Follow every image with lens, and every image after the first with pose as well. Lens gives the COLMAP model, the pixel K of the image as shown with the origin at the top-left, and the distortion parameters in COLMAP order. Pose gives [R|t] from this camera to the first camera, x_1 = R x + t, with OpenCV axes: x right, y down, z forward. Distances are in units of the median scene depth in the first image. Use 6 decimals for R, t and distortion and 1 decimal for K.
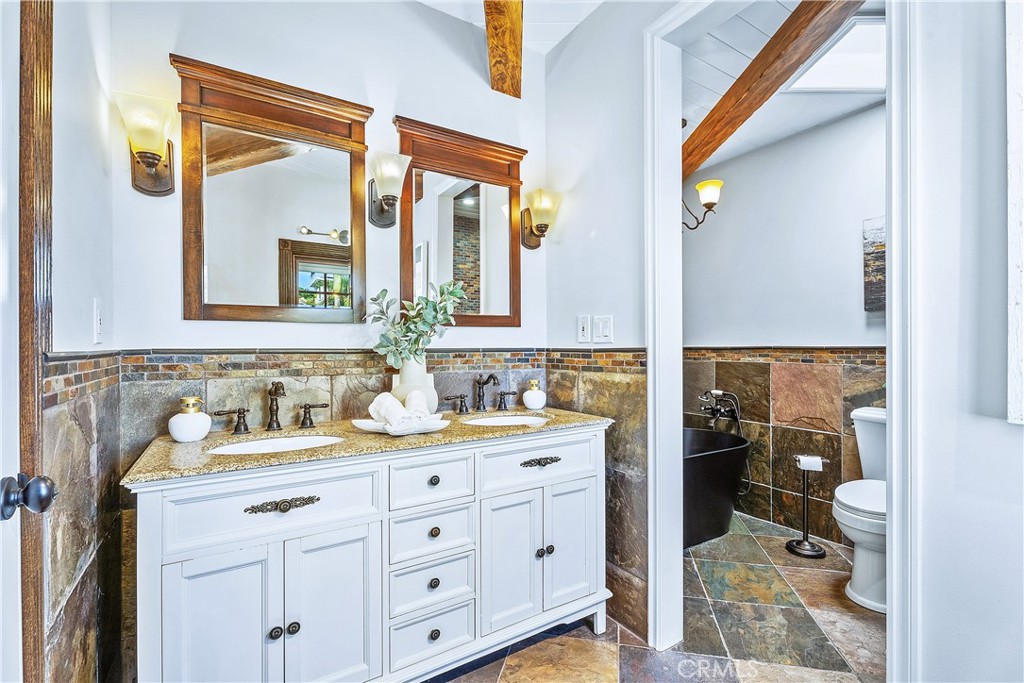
lens RADIAL K [[461.1, 0, 507.9], [0, 461.1, 342.2], [0, 0, 1]] dist [0.001981, 0.000223]
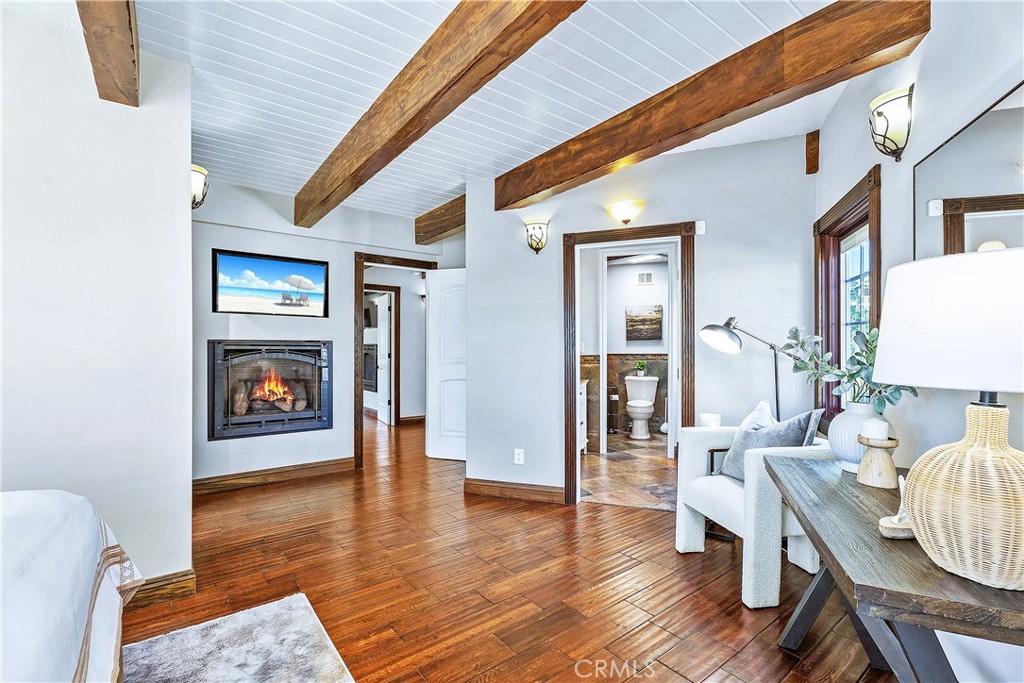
lens RADIAL K [[461.1, 0, 507.9], [0, 461.1, 342.2], [0, 0, 1]] dist [0.001981, 0.000223]
pose [[0.792789, 0.011263, 0.609392, -1.279150], [-0.006693, 0.999930, -0.009774, -0.023581], [-0.609459, 0.003670, 0.792809, -0.644284]]
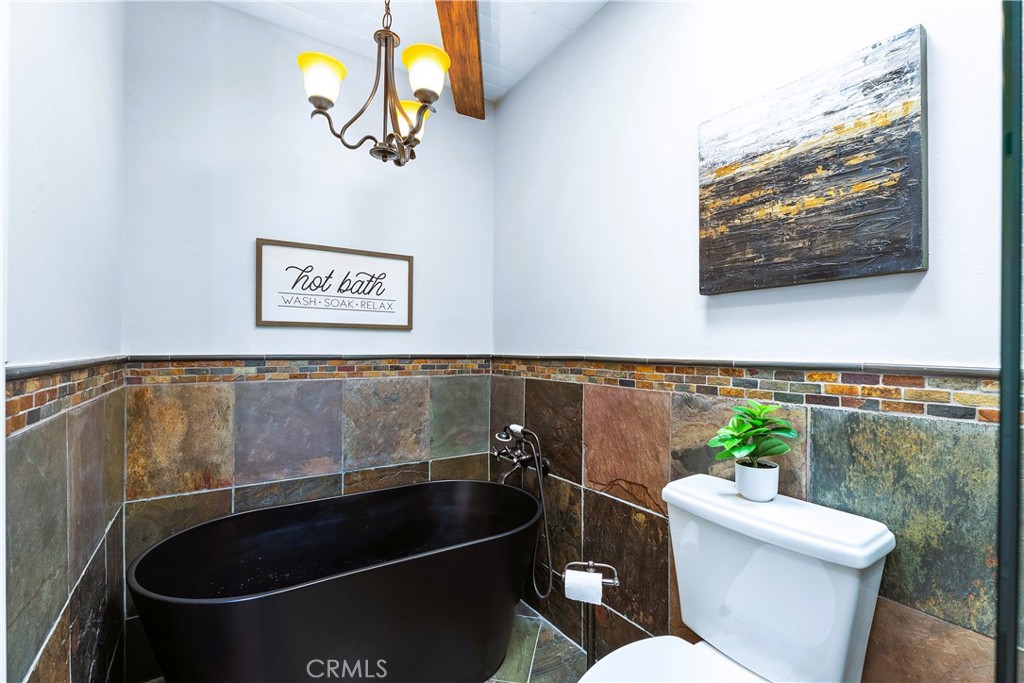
lens RADIAL K [[461.1, 0, 507.9], [0, 461.1, 342.2], [0, 0, 1]] dist [0.001981, 0.000223]
pose [[0.999418, 0.014576, 0.030828, 0.483820], [-0.014340, 0.999866, -0.007879, -0.004064], [-0.030939, 0.007433, 0.999494, 0.428325]]
